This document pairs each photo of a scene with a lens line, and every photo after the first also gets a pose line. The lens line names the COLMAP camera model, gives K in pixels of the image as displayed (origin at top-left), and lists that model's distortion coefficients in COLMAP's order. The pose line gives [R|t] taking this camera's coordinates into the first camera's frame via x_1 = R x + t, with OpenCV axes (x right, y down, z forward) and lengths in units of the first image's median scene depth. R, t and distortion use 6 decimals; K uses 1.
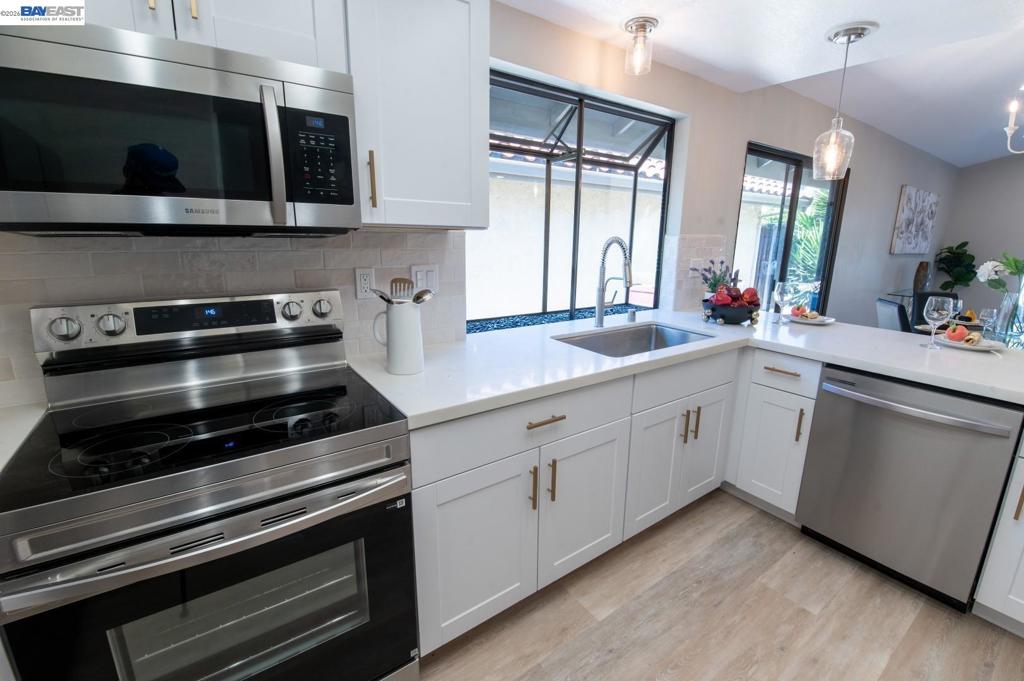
lens RADIAL K [[440.7, 0, 520.1], [0, 440.7, 336.5], [0, 0, 1]] dist [-0.006013, -0.008719]
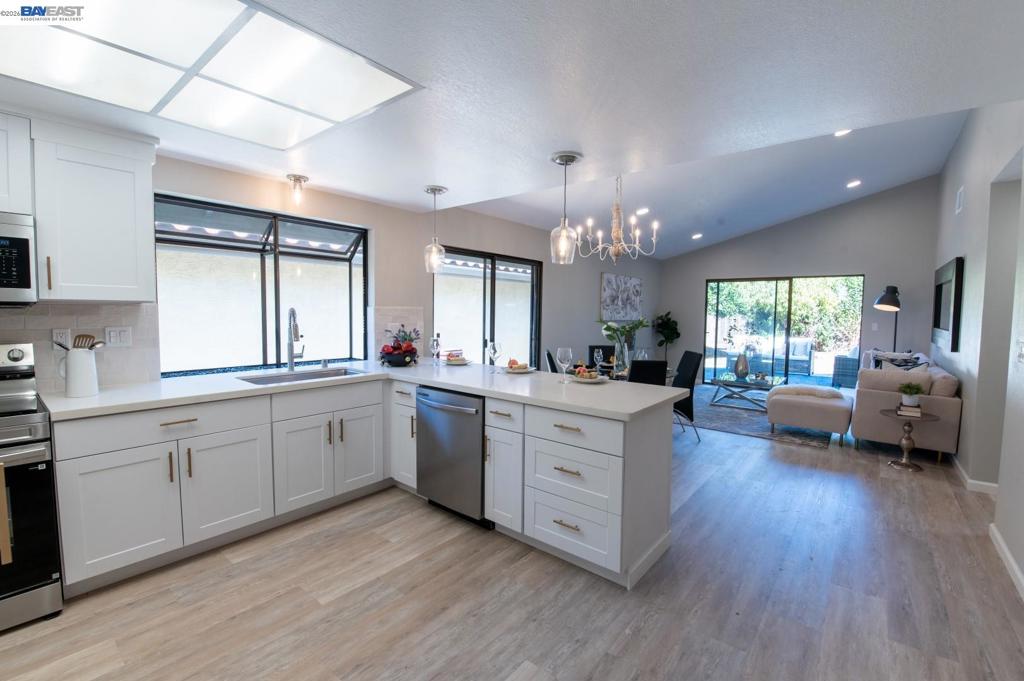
lens RADIAL K [[440.7, 0, 525.5], [0, 440.7, 338.8], [0, 0, 1]] dist [-0.006013, -0.008719]
pose [[0.961121, -0.017972, 0.275543, 0.603466], [0.061065, 0.987006, -0.148627, 0.152437], [-0.269291, 0.159675, 0.949730, -0.634171]]
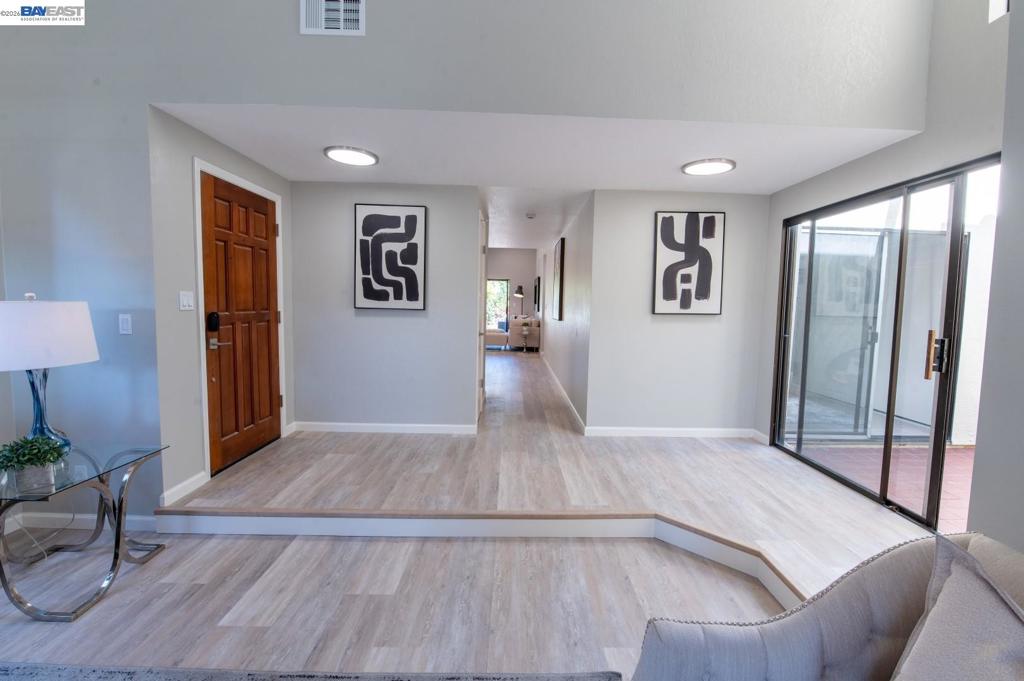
lens RADIAL K [[440.7, 0, 517.7], [0, 440.7, 343.4], [0, 0, 1]] dist [-0.006013, -0.008719]
pose [[0.573008, -0.071303, 0.816442, -2.048376], [0.166925, 0.985479, -0.031088, 0.631991], [-0.802370, 0.154098, 0.576590, -2.458189]]
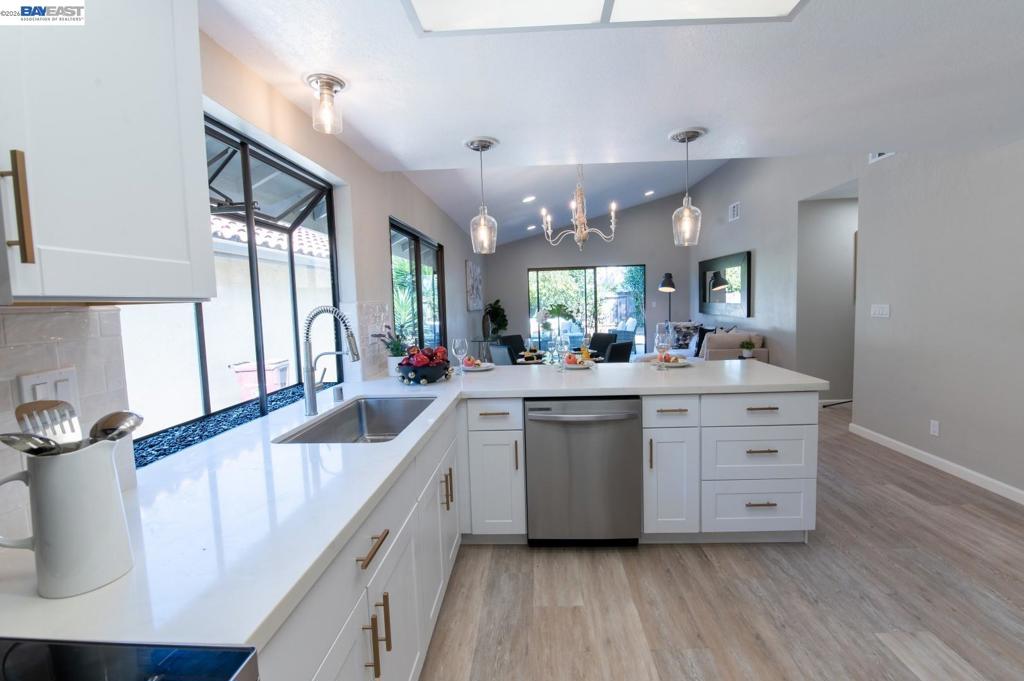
lens RADIAL K [[440.7, 0, 523.9], [0, 440.7, 336.0], [0, 0, 1]] dist [-0.006013, -0.008719]
pose [[0.606842, -0.096691, 0.788919, -0.248611], [0.215454, 0.975421, -0.046179, -0.049674], [-0.765064, 0.198000, 0.612759, 0.204240]]
